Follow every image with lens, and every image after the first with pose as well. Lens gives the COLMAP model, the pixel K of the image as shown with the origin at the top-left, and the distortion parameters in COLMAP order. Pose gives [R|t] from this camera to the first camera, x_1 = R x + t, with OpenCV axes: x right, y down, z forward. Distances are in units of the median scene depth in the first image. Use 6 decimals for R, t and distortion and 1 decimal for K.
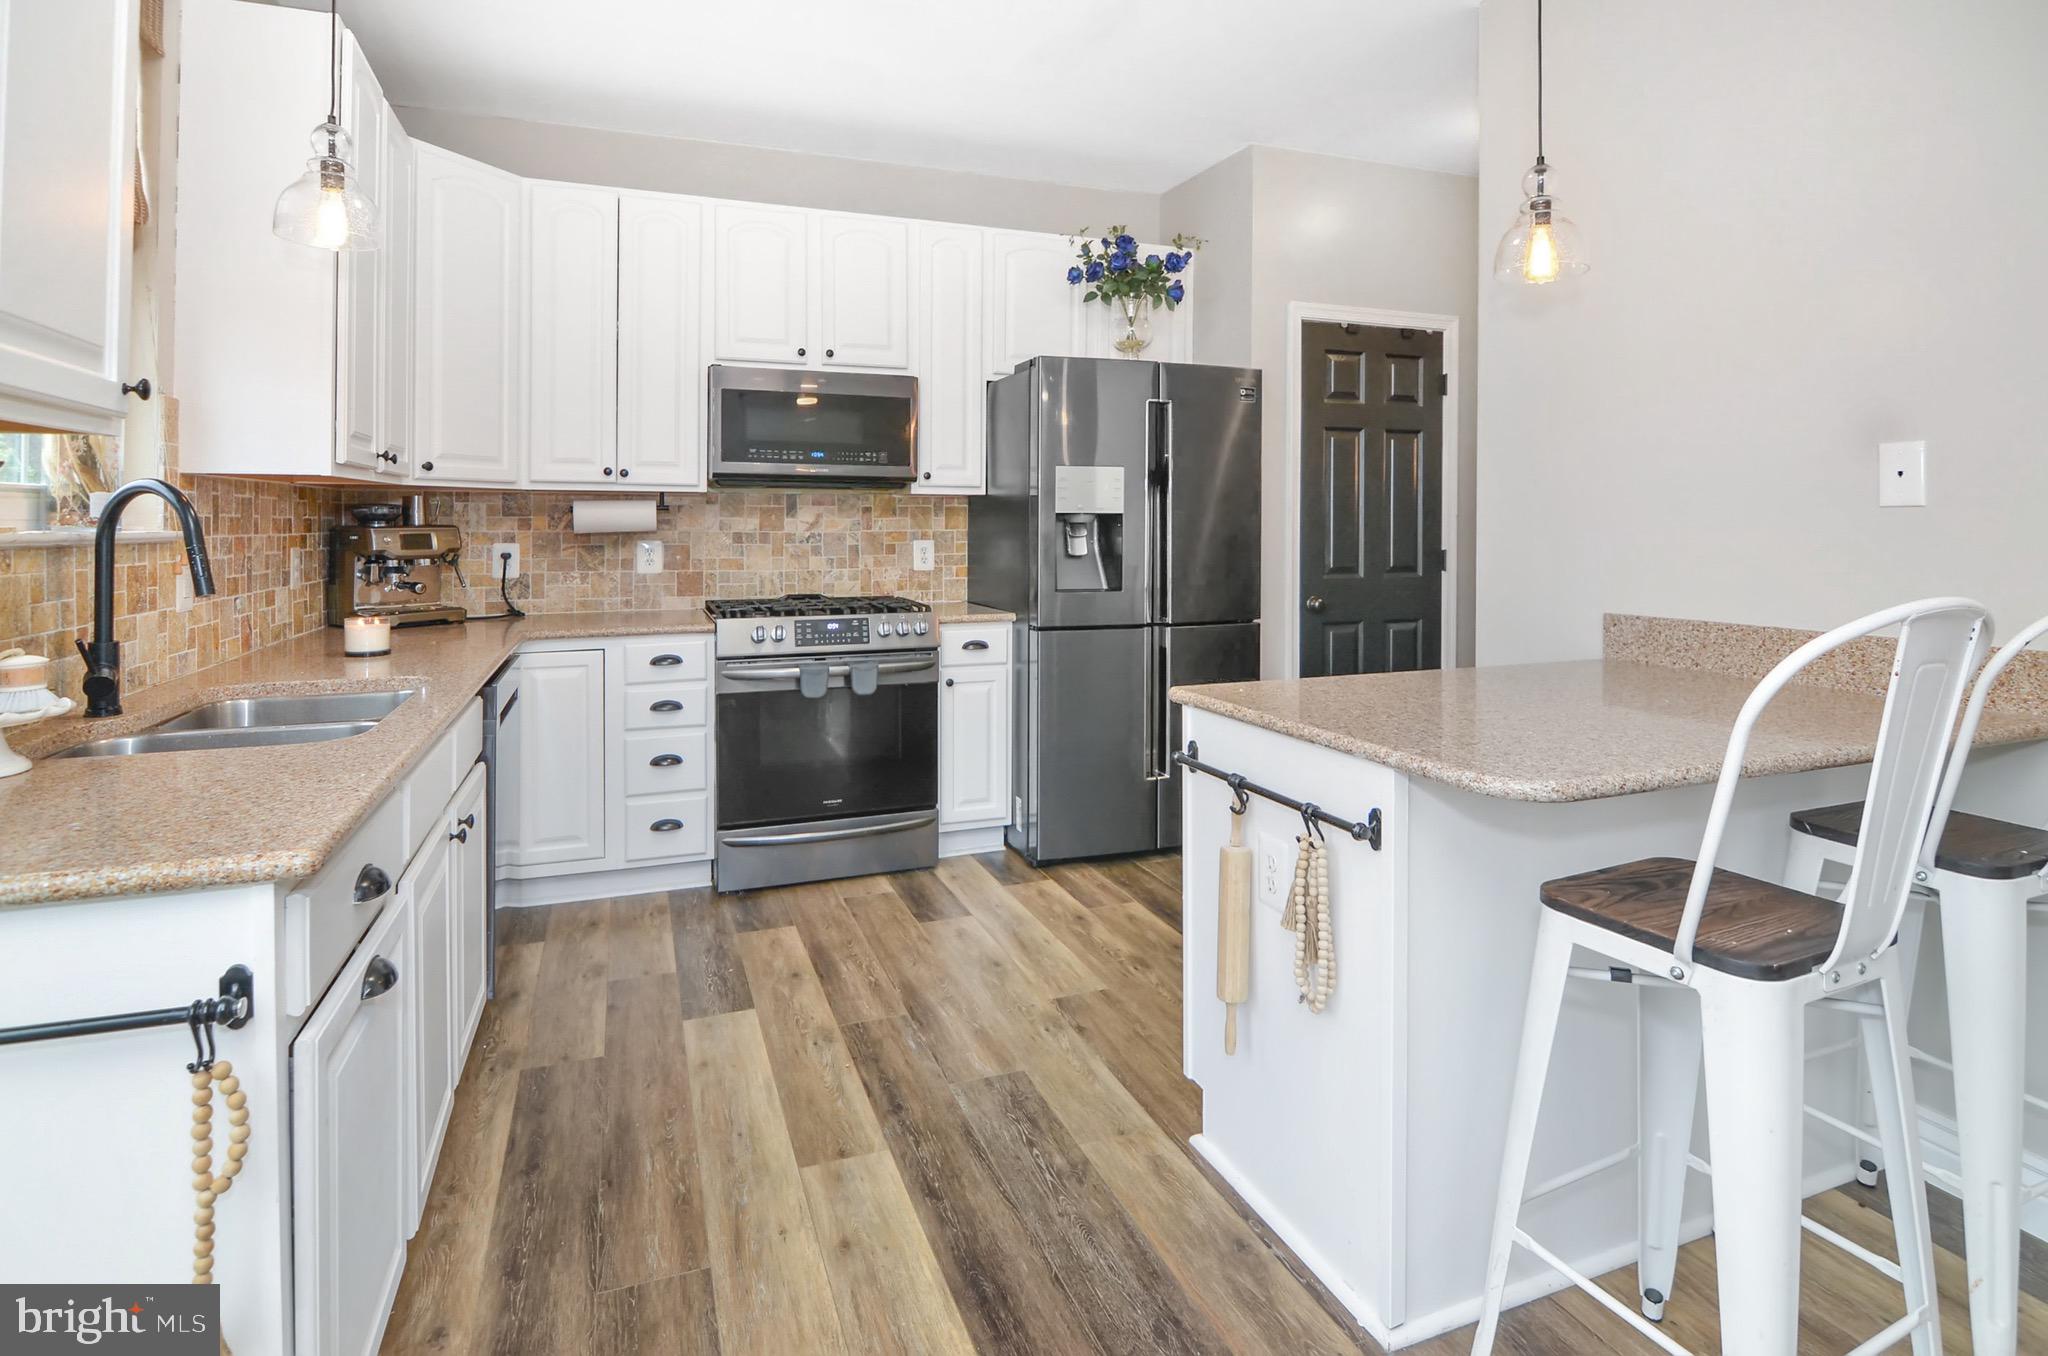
lens RADIAL K [[1047.1, 0, 1026.7], [0, 1047.1, 550.7], [0, 0, 1]] dist [-0.002069, -0.001311]
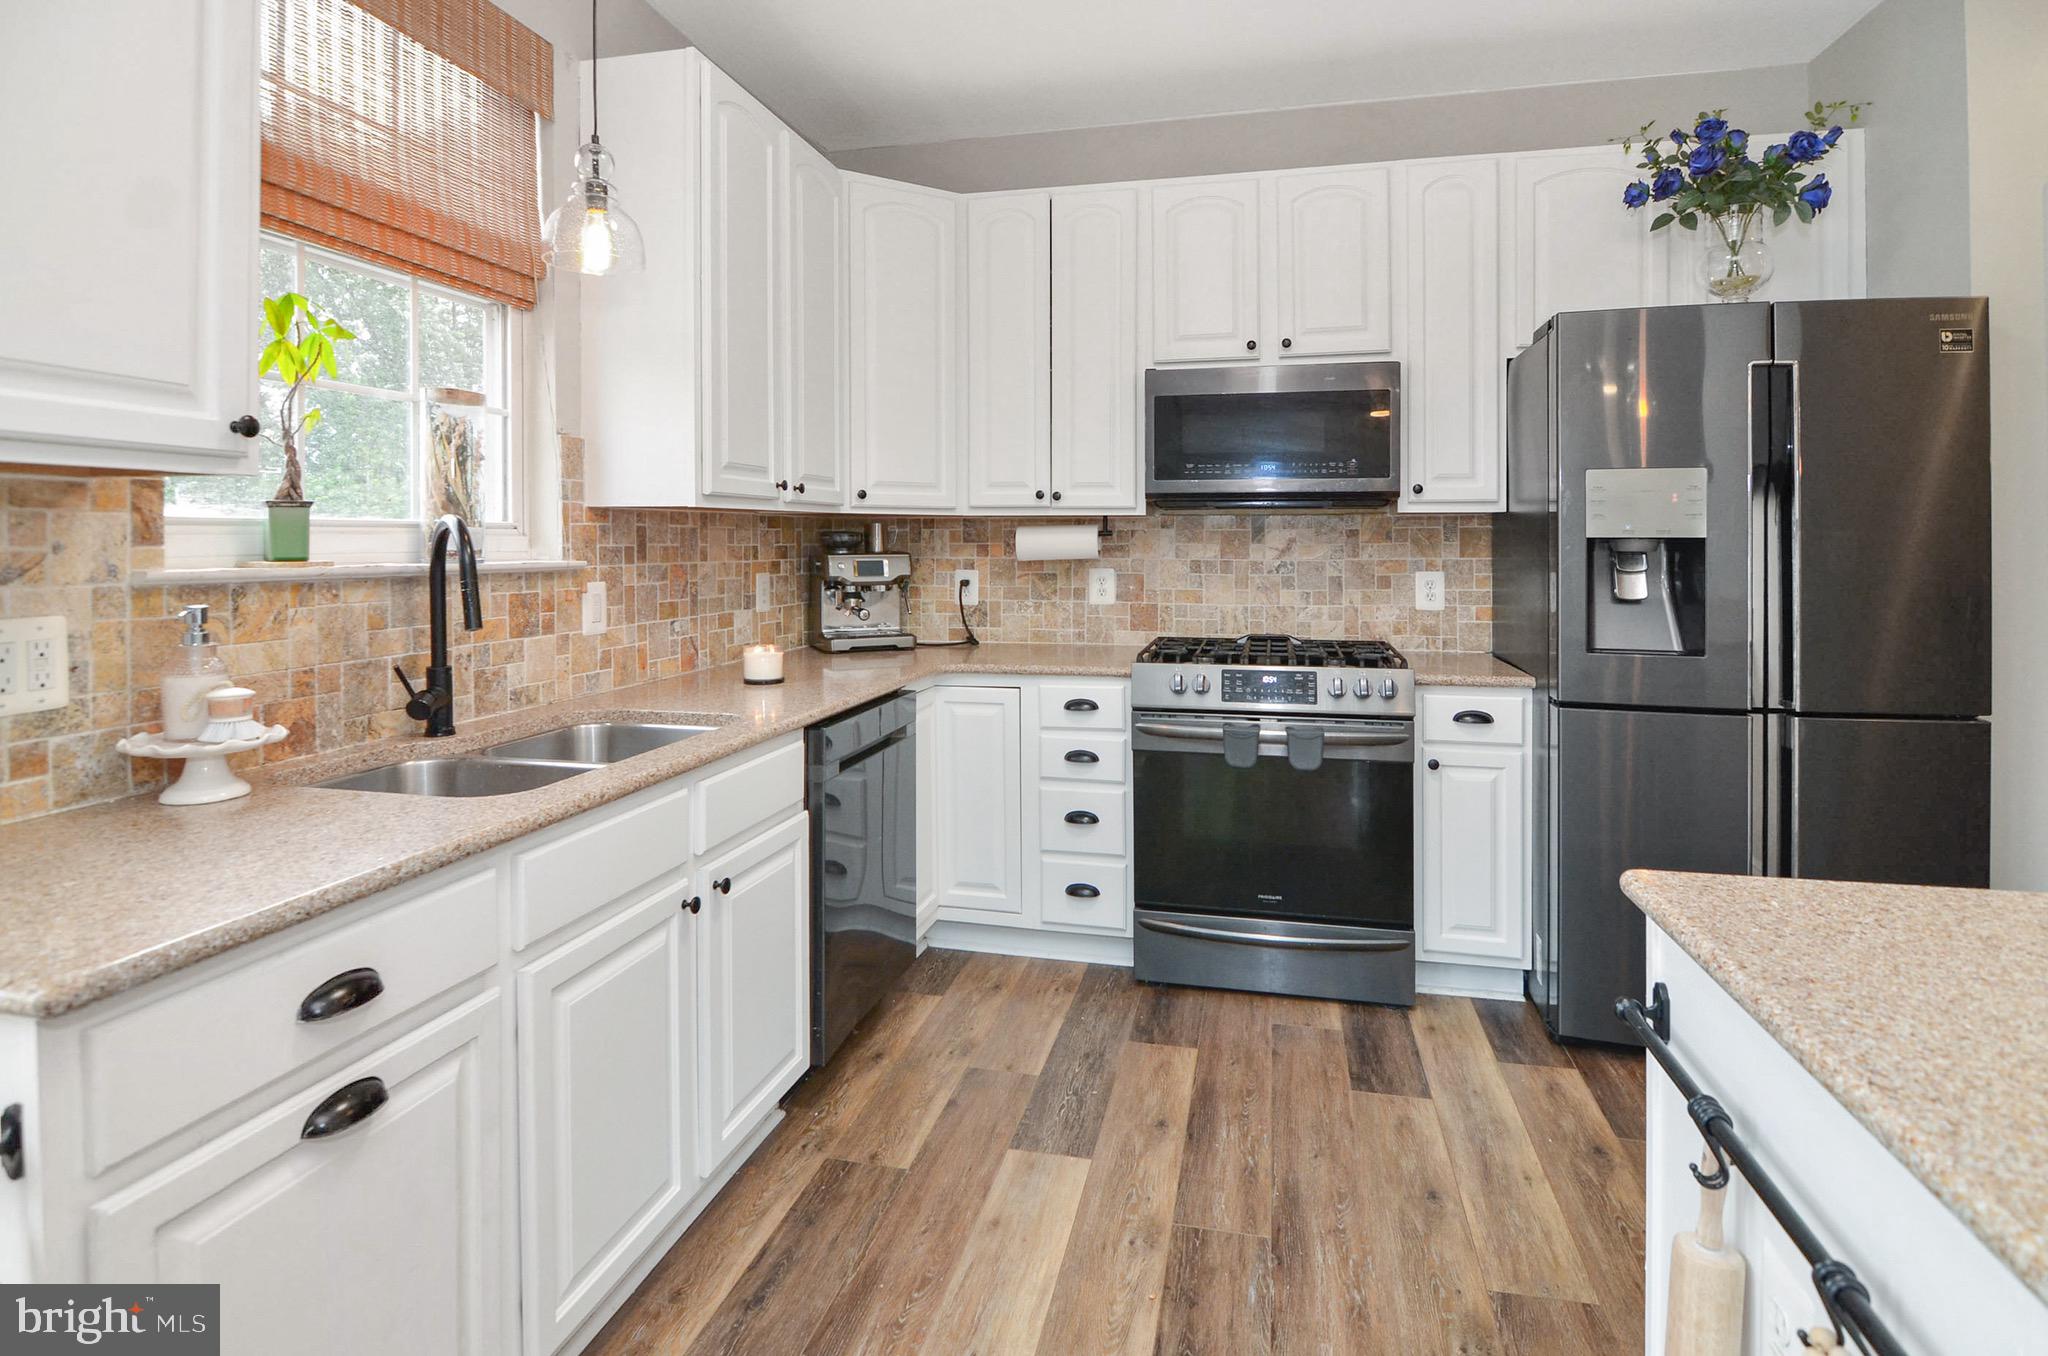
lens RADIAL K [[1047.1, 0, 1026.7], [0, 1047.1, 550.7], [0, 0, 1]] dist [-0.002069, -0.001311]
pose [[0.827879, 0.004086, -0.560892, 0.110976], [-0.014374, 0.999800, -0.013932, -0.012892], [0.560723, 0.019596, 0.827772, 0.225026]]
